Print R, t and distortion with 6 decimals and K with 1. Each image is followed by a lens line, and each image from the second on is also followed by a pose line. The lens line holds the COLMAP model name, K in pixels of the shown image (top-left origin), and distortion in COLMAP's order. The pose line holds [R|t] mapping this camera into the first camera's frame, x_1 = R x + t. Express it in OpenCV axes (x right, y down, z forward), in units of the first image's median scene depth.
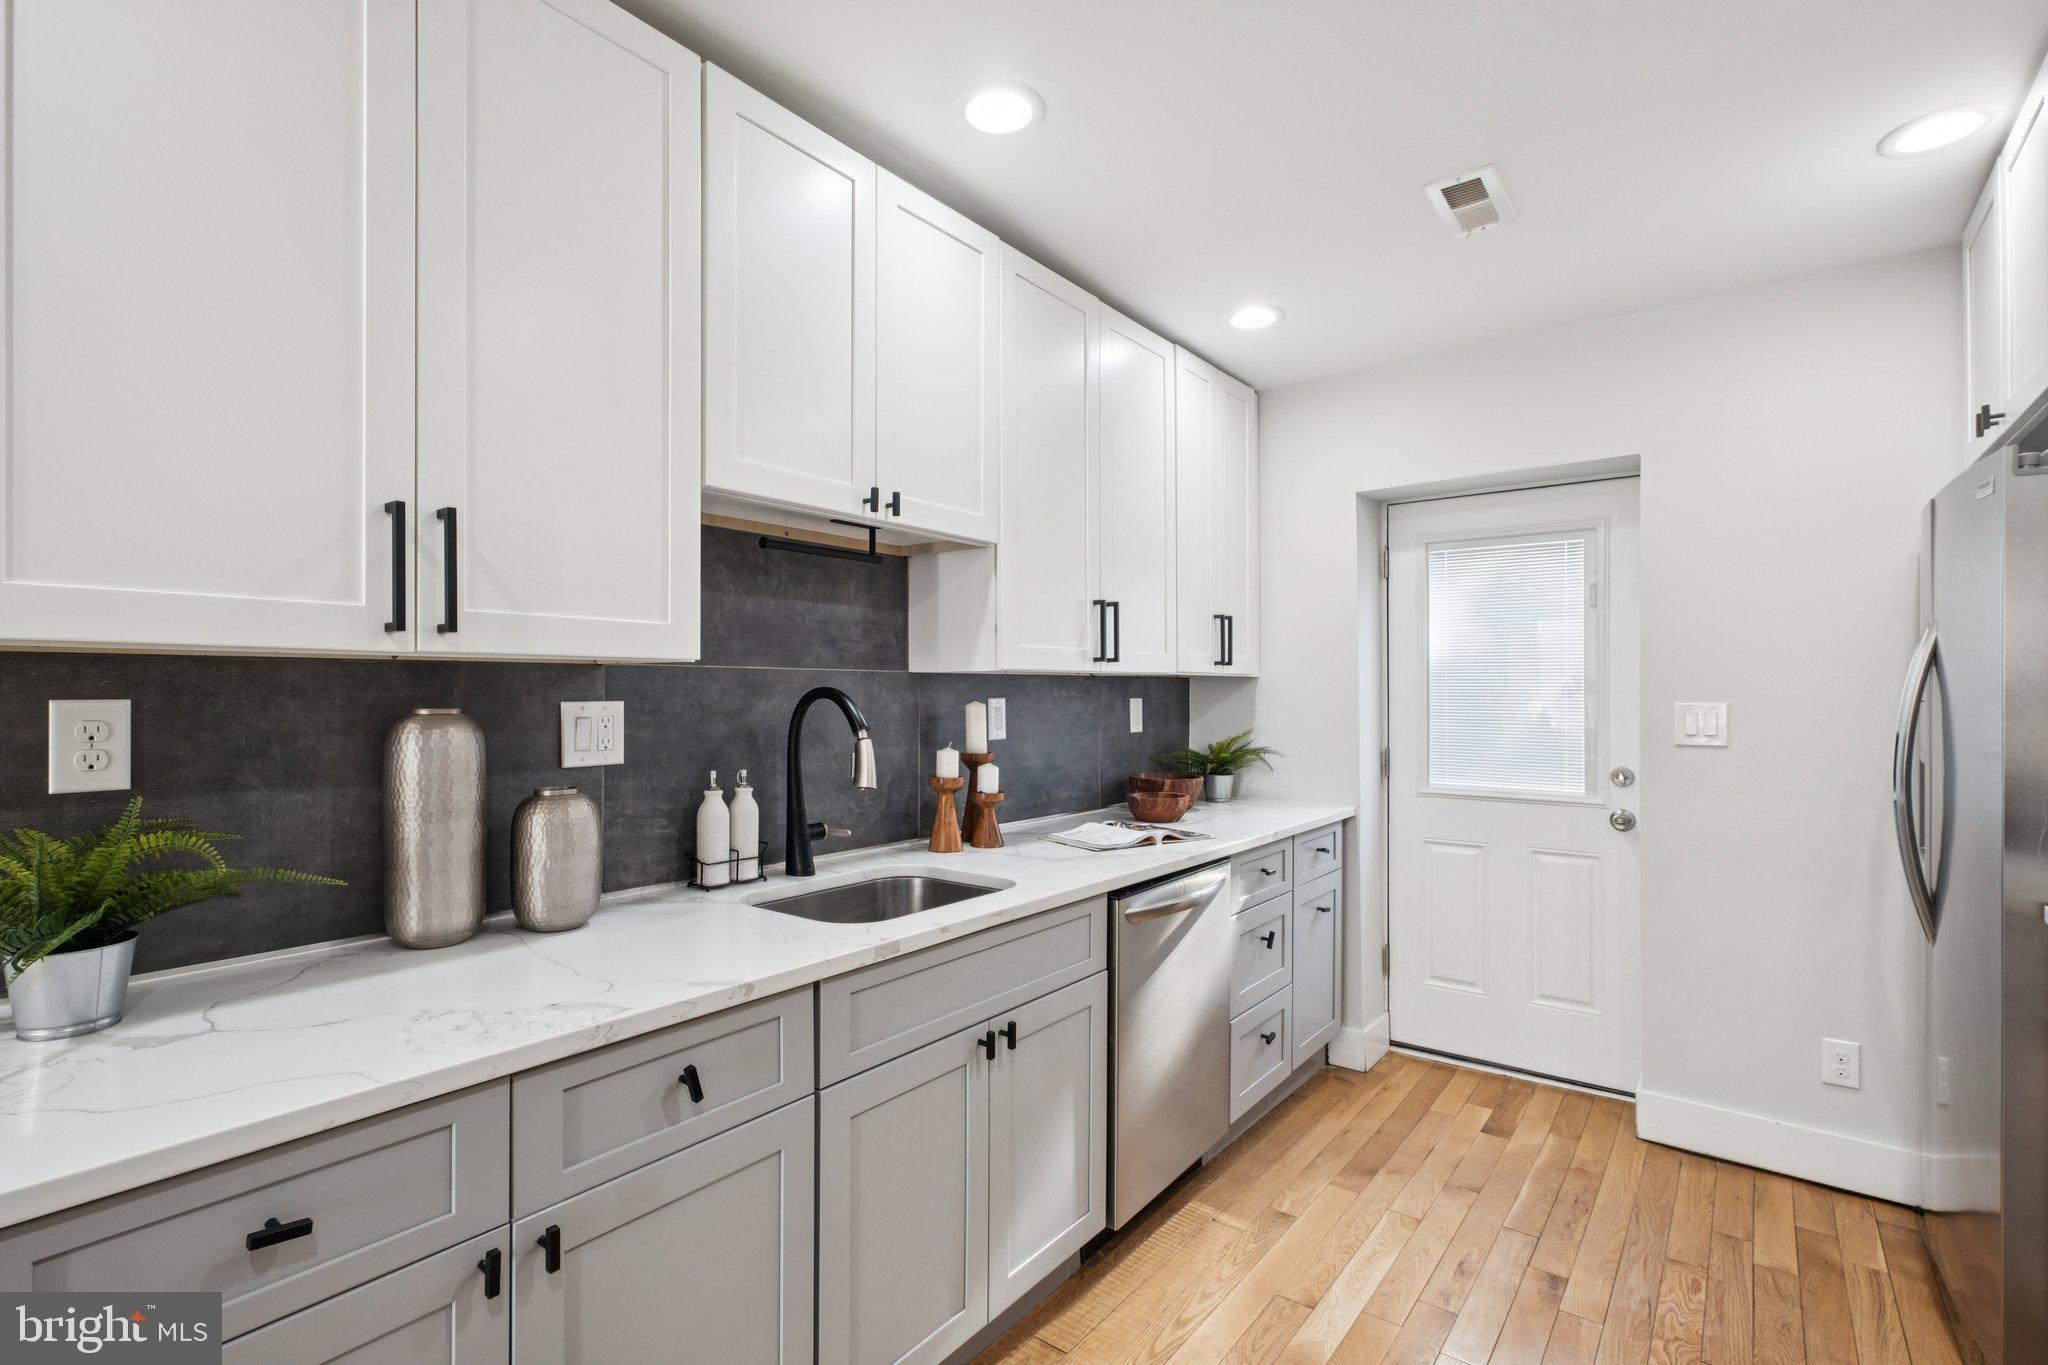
lens RADIAL K [[927.5, 0, 1029.2], [0, 927.5, 691.0], [0, 0, 1]] dist [0.000873, -0.001726]
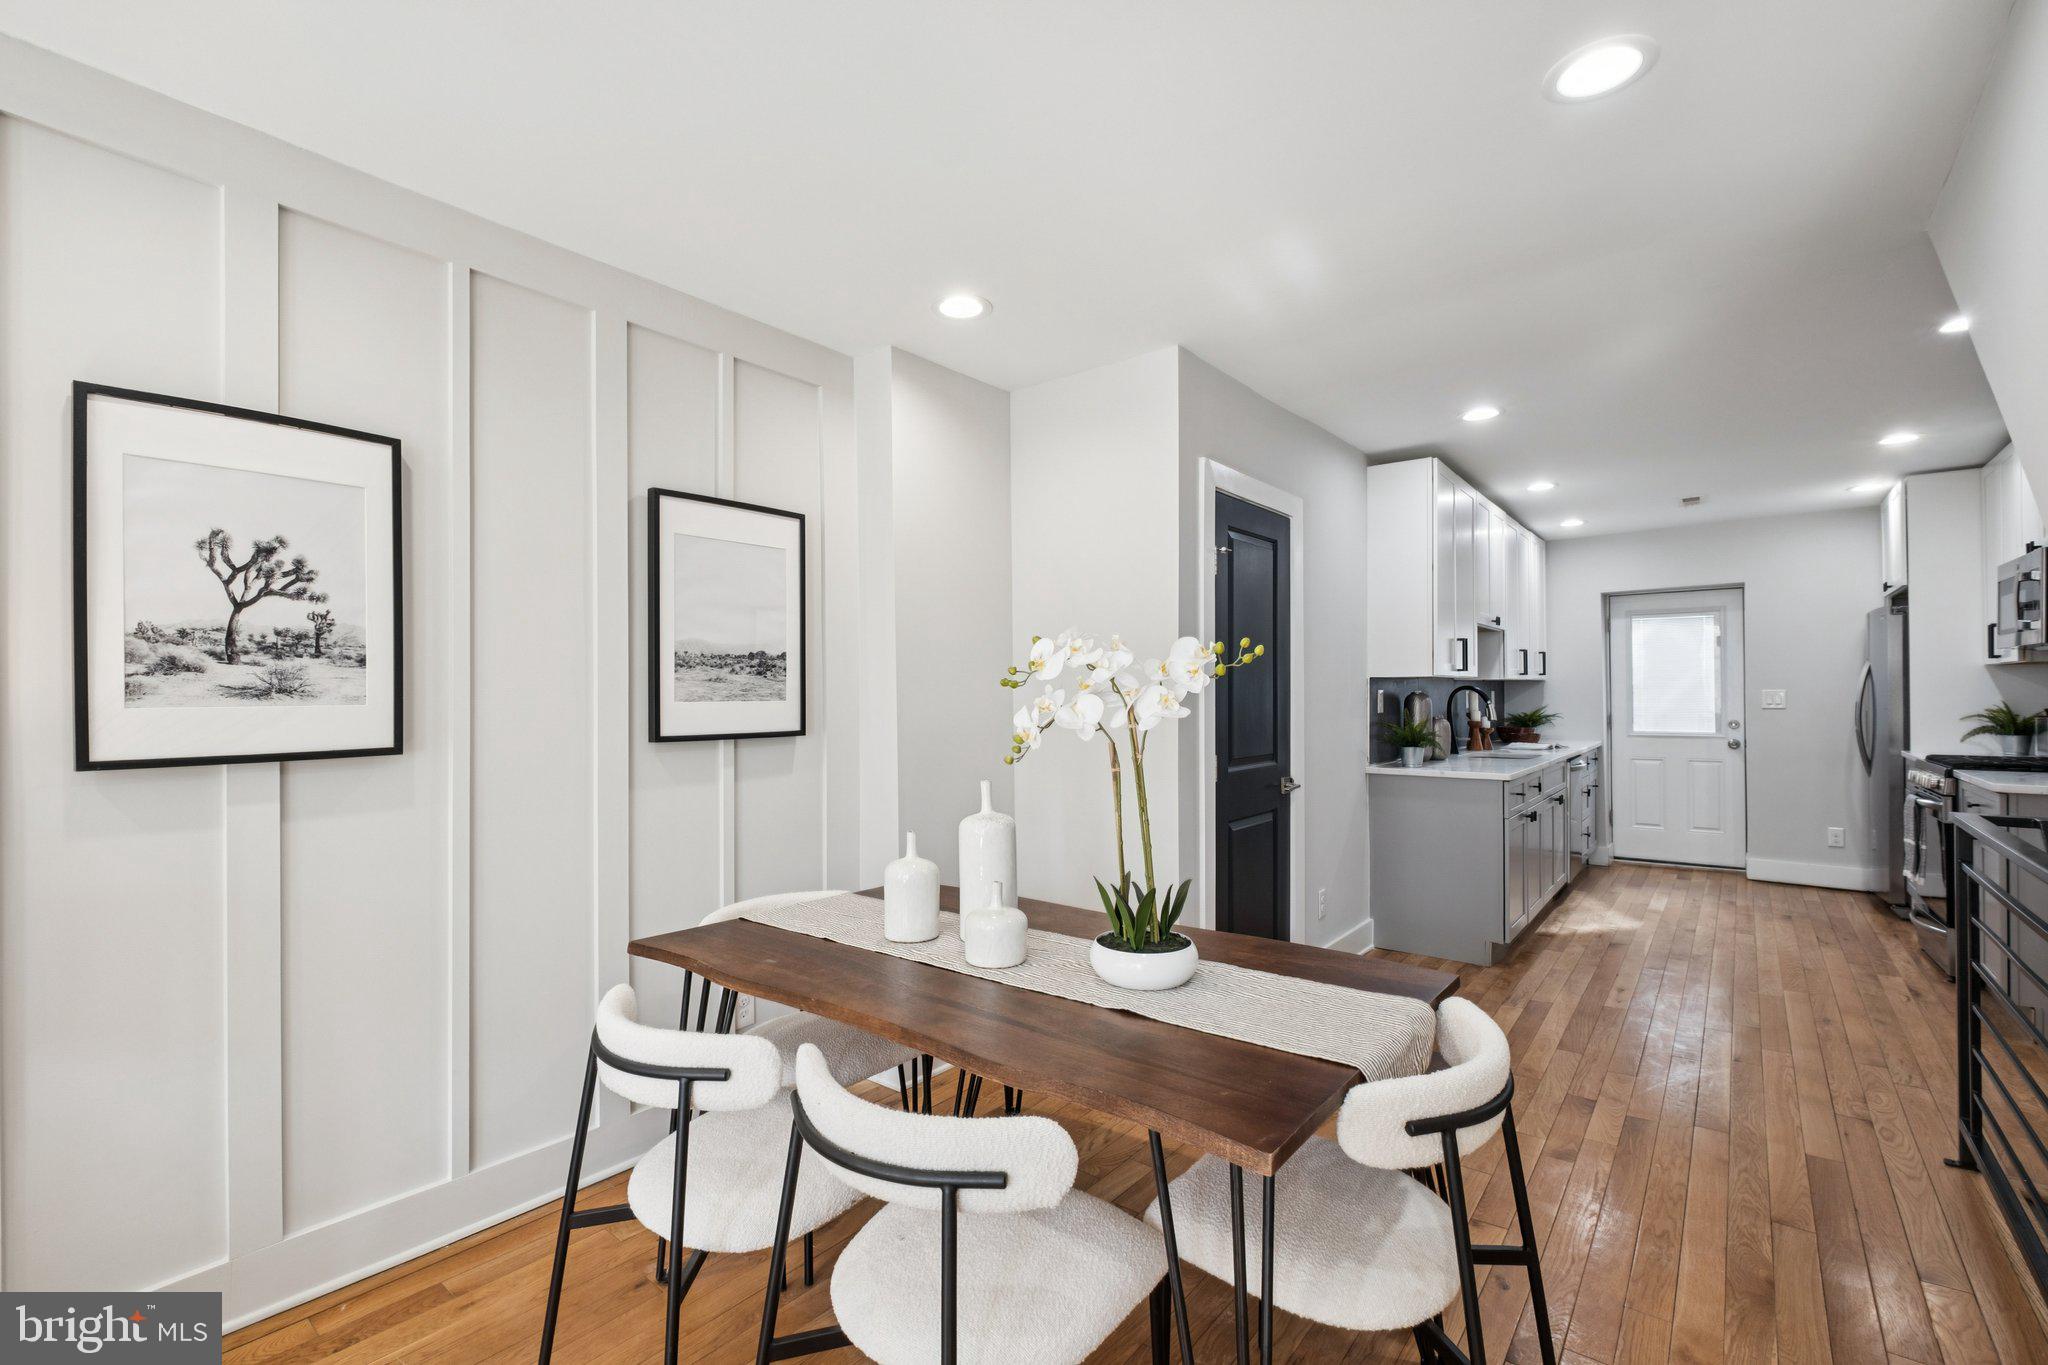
lens RADIAL K [[885.1, 0, 1024.8], [0, 885.1, 687.6], [0, 0, 1]] dist [-0.003974, -0.000557]
pose [[0.999816, -0.007912, -0.017457, -1.328338], [0.007801, 0.999949, -0.006397, 0.006496], [0.017506, 0.006260, 0.999827, -1.485801]]
